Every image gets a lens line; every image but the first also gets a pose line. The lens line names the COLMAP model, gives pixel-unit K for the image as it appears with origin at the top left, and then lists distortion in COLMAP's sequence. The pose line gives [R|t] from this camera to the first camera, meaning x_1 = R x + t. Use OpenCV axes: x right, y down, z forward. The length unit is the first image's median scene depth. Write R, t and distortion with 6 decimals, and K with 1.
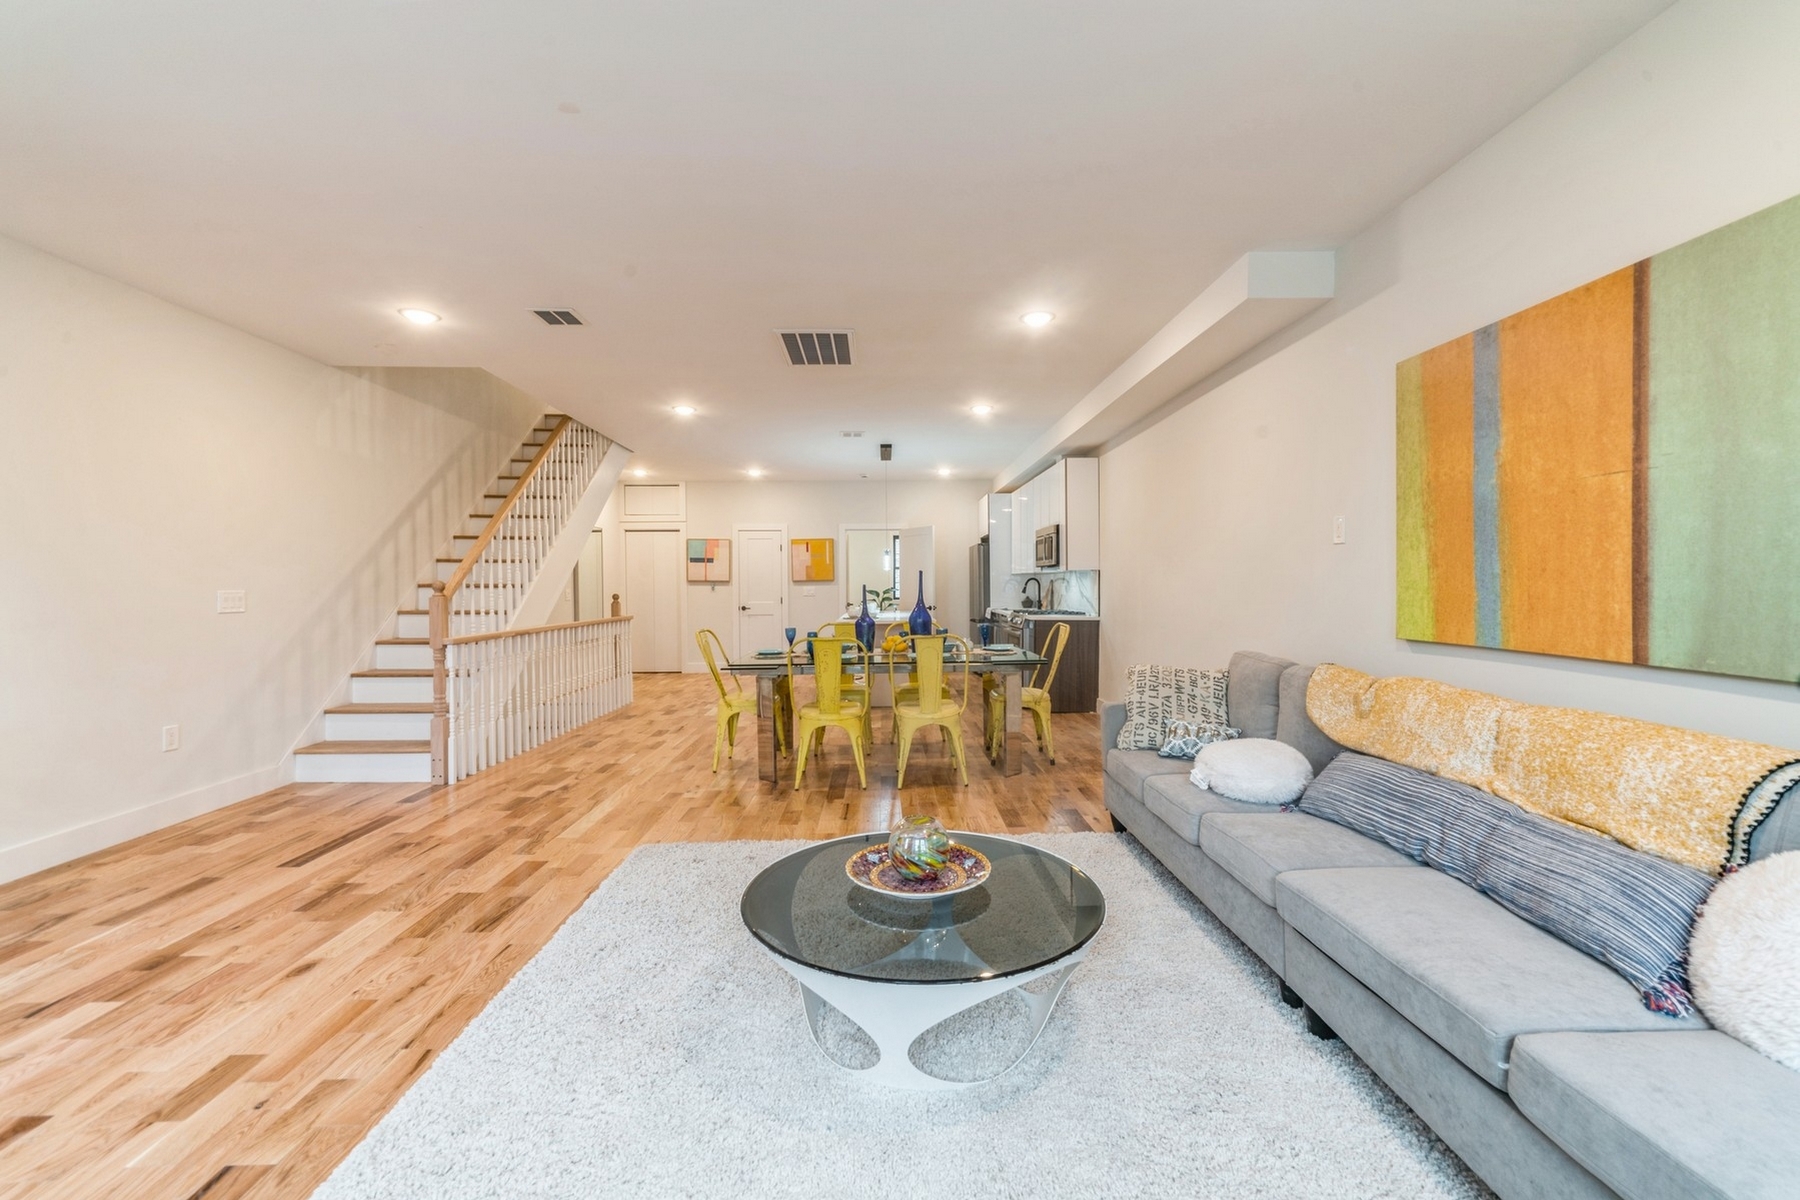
lens RADIAL K [[727.8, 0, 900.0], [0, 727.8, 600.0], [0, 0, 1]] dist [0.001557, 0.000365]
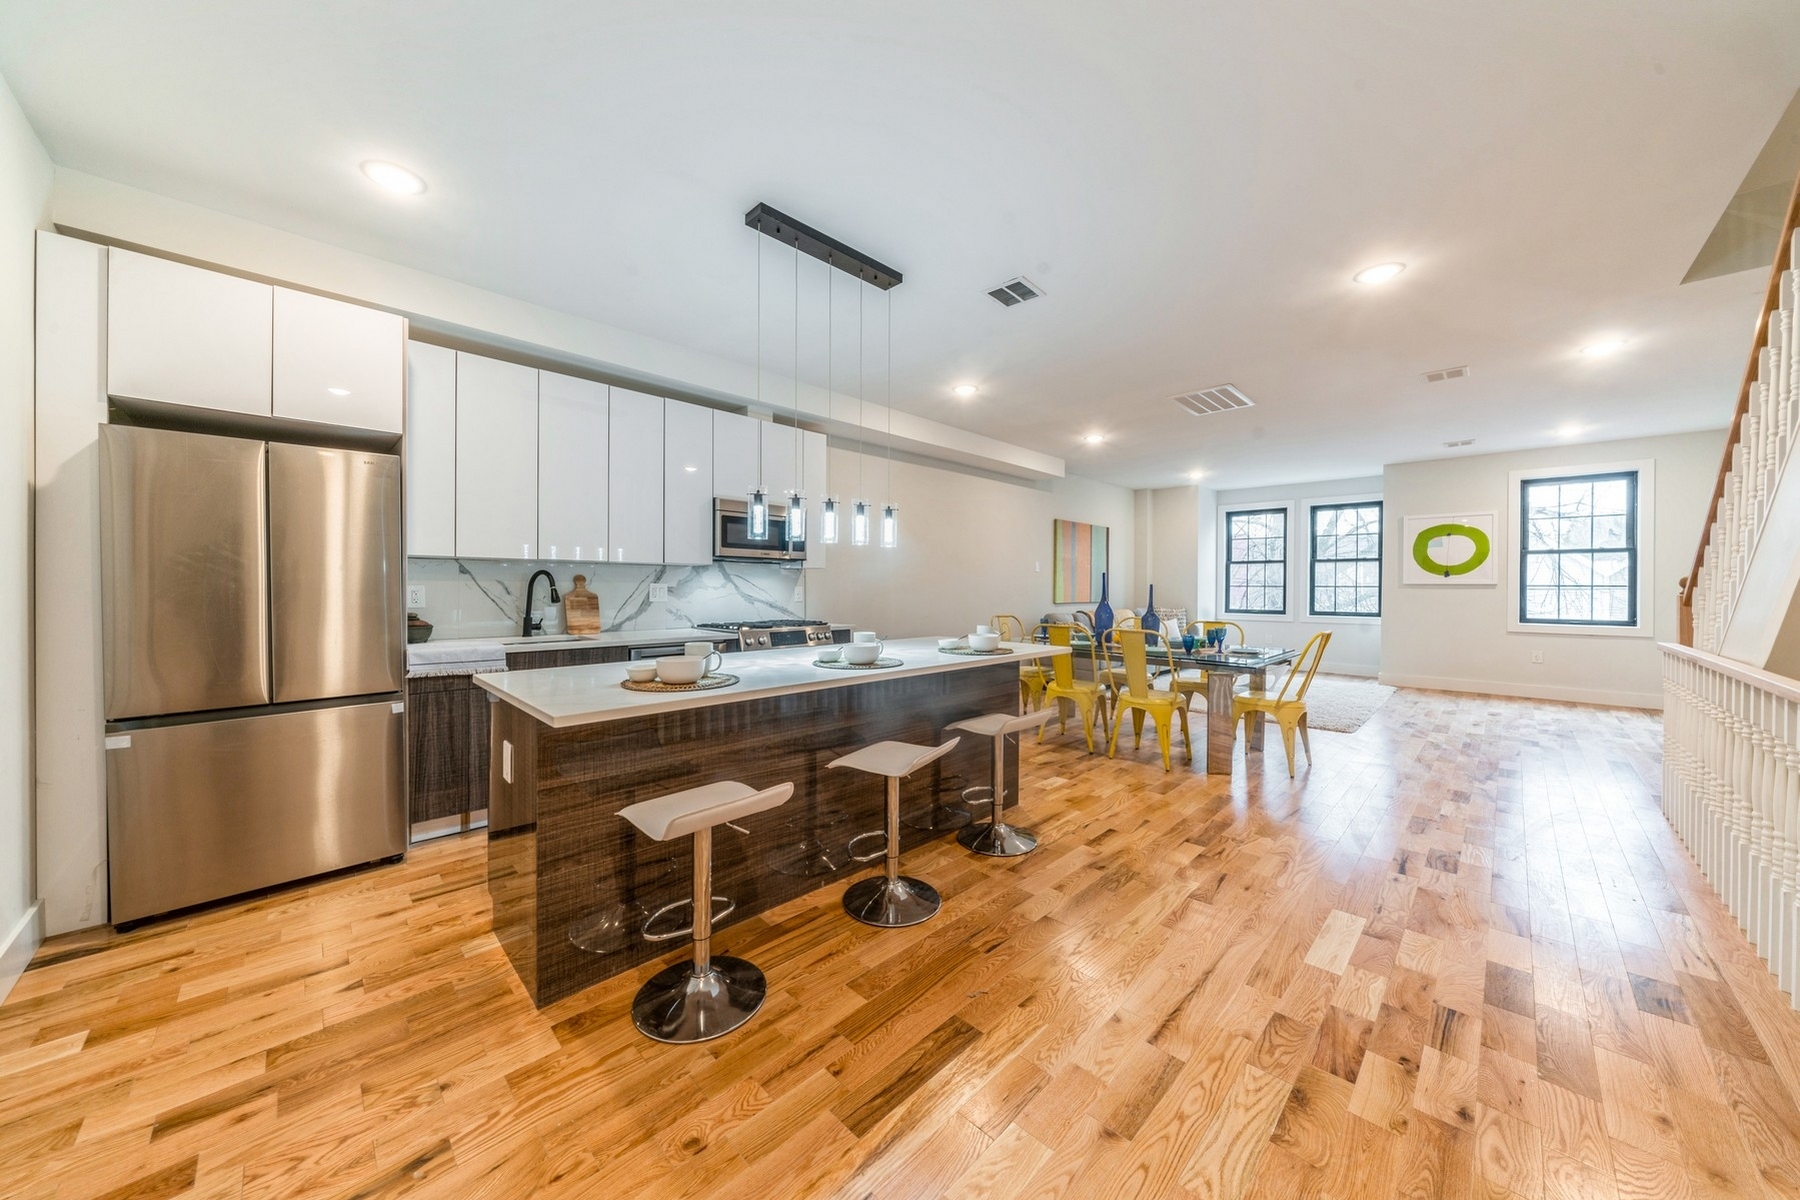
lens RADIAL K [[608.6, 0, 896.4], [0, 608.6, 592.5], [0, 0, 1]] dist [-0.004119, -0.000130]
pose [[-0.685212, -0.000766, 0.728343, -0.459091], [0.018597, 0.999655, 0.018546, -0.033411], [-0.728106, 0.026253, -0.684961, 1.923901]]
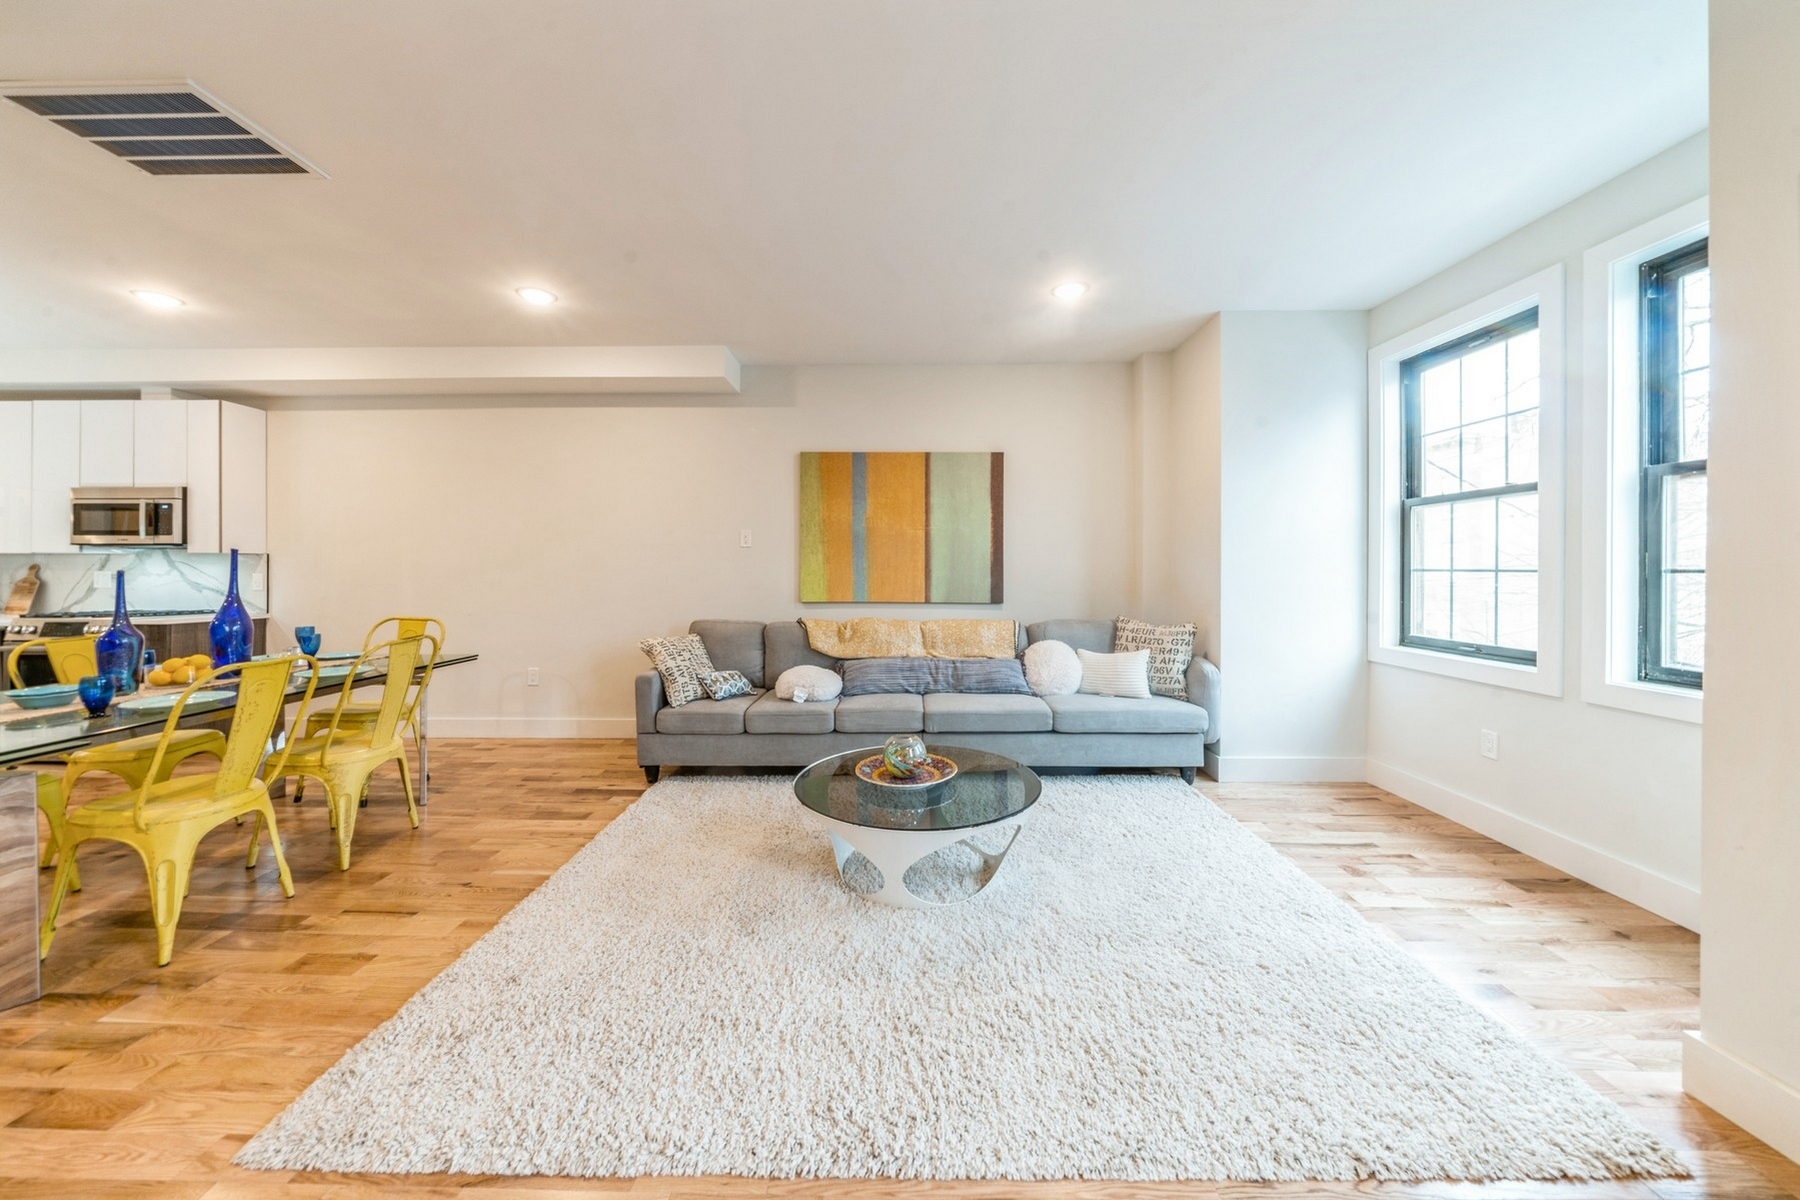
lens RADIAL K [[615.4, 0, 893.7], [0, 615.4, 572.5], [0, 0, 1]] dist [-0.005838, 0.000025]
pose [[0.047075, 0.003006, 0.998887, -0.485264], [0.021076, 0.999770, -0.004002, -0.005798], [-0.998669, 0.021241, 0.047000, 0.395944]]
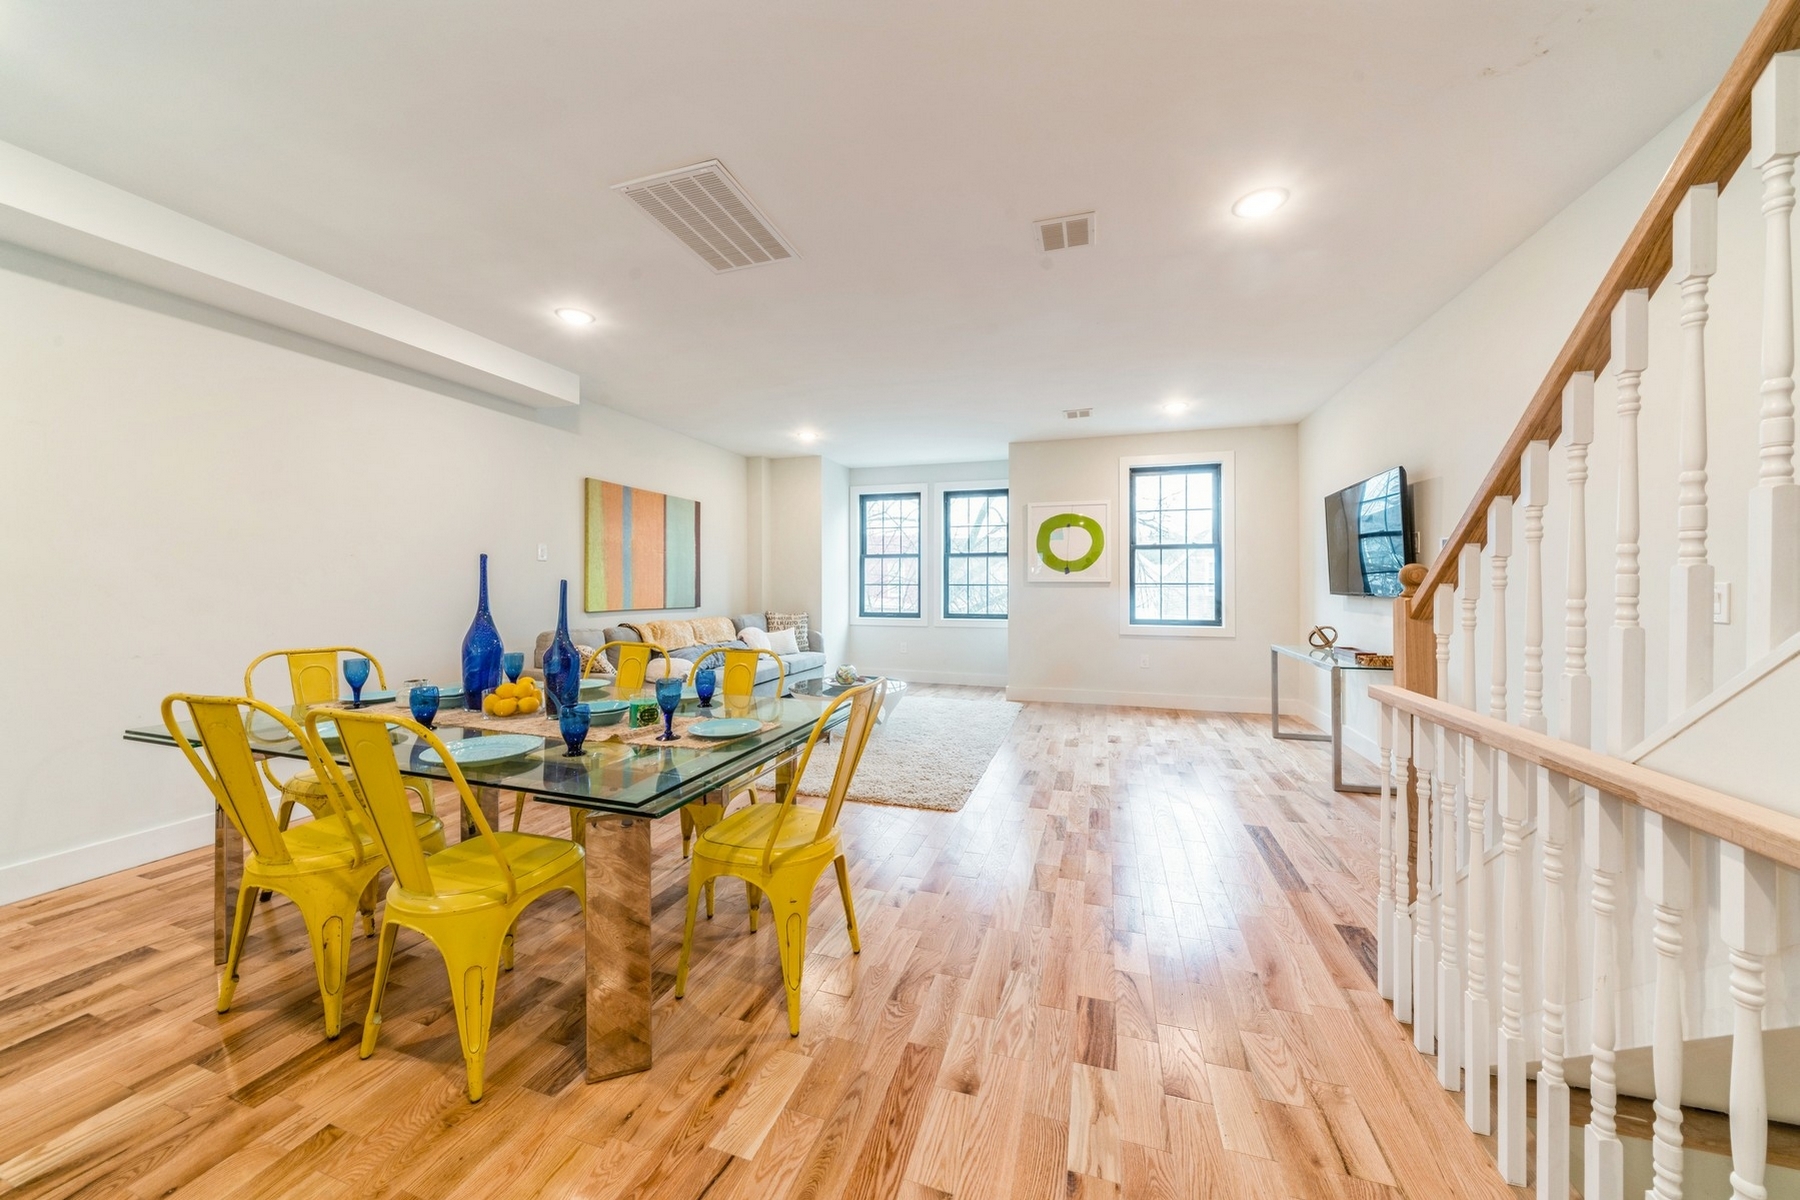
lens RADIAL K [[613.7, 0, 895.7], [0, 613.7, 586.3], [0, 0, 1]] dist [-0.006139, -0.000170]
pose [[-0.939718, 0.007104, 0.341876, -0.407815], [0.014253, 0.999729, 0.018404, -0.022019], [-0.341652, 0.022167, -0.939565, 1.324210]]
